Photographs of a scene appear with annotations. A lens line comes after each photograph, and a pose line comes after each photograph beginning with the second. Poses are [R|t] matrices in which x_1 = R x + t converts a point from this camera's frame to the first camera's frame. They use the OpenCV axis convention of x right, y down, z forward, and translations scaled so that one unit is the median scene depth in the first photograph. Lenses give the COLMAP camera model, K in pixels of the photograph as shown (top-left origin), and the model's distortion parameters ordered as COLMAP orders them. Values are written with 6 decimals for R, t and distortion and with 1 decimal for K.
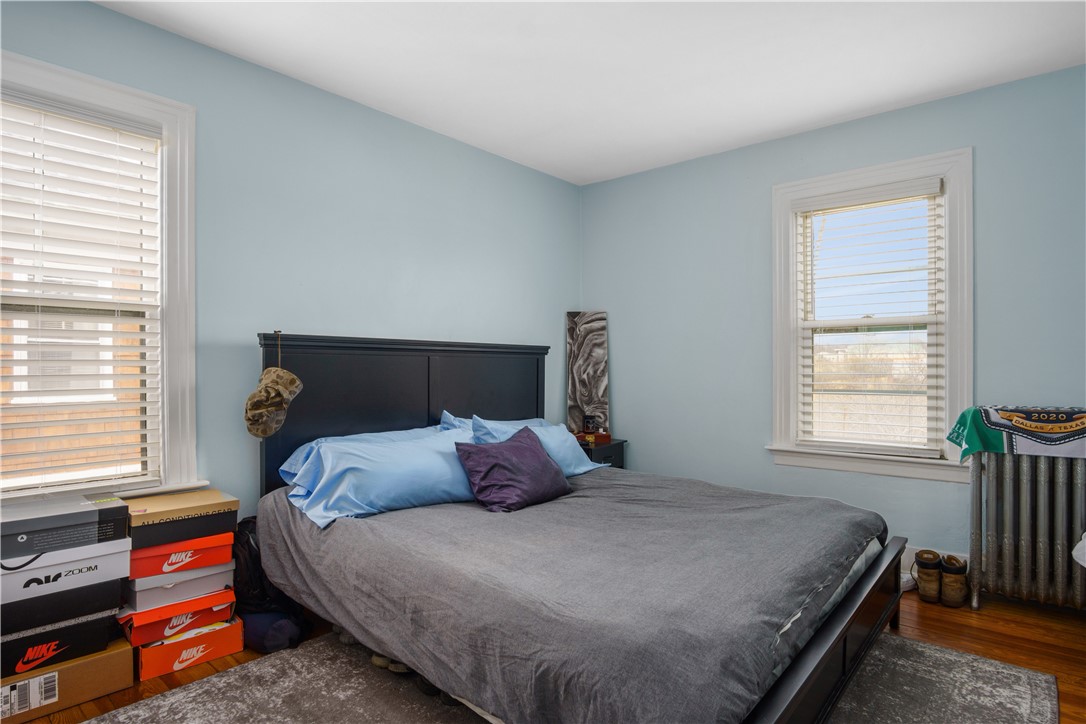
lens RADIAL K [[588.1, 0, 541.2], [0, 588.1, 360.5], [0, 0, 1]] dist [-0.001848, 0.000391]
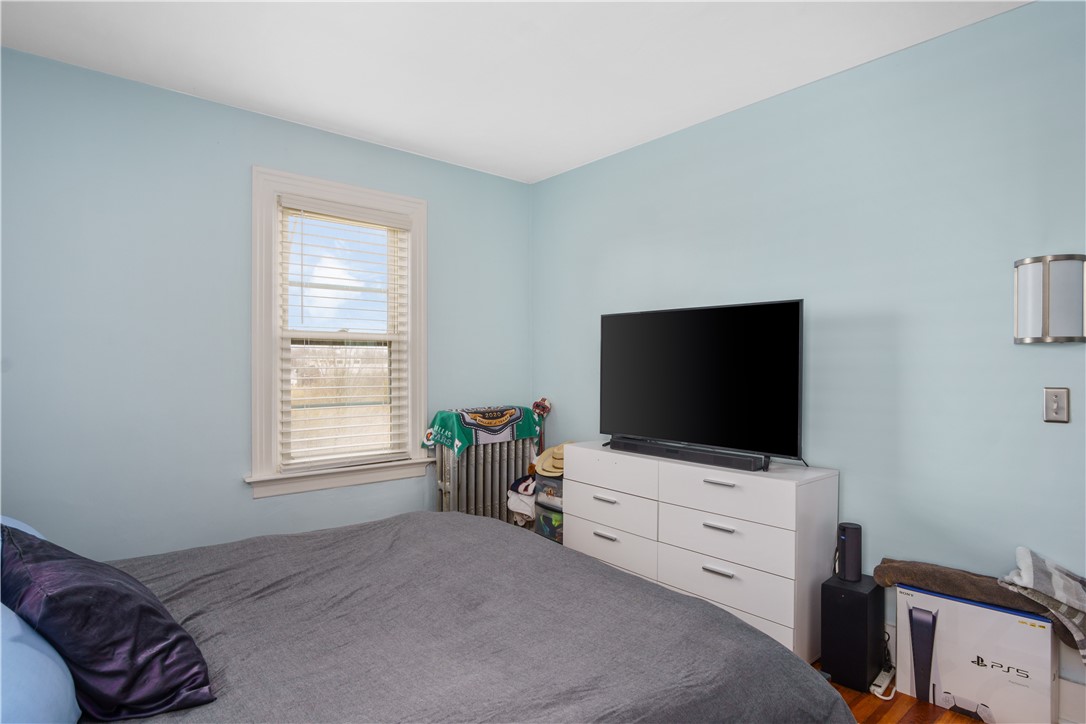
lens RADIAL K [[588.1, 0, 541.6], [0, 588.1, 369.8], [0, 0, 1]] dist [-0.001848, 0.000391]
pose [[0.153492, 0.001010, 0.988149, -0.485827], [-0.006648, 0.999978, 0.000011, -0.012482], [-0.988128, -0.006571, 0.153495, 0.632310]]
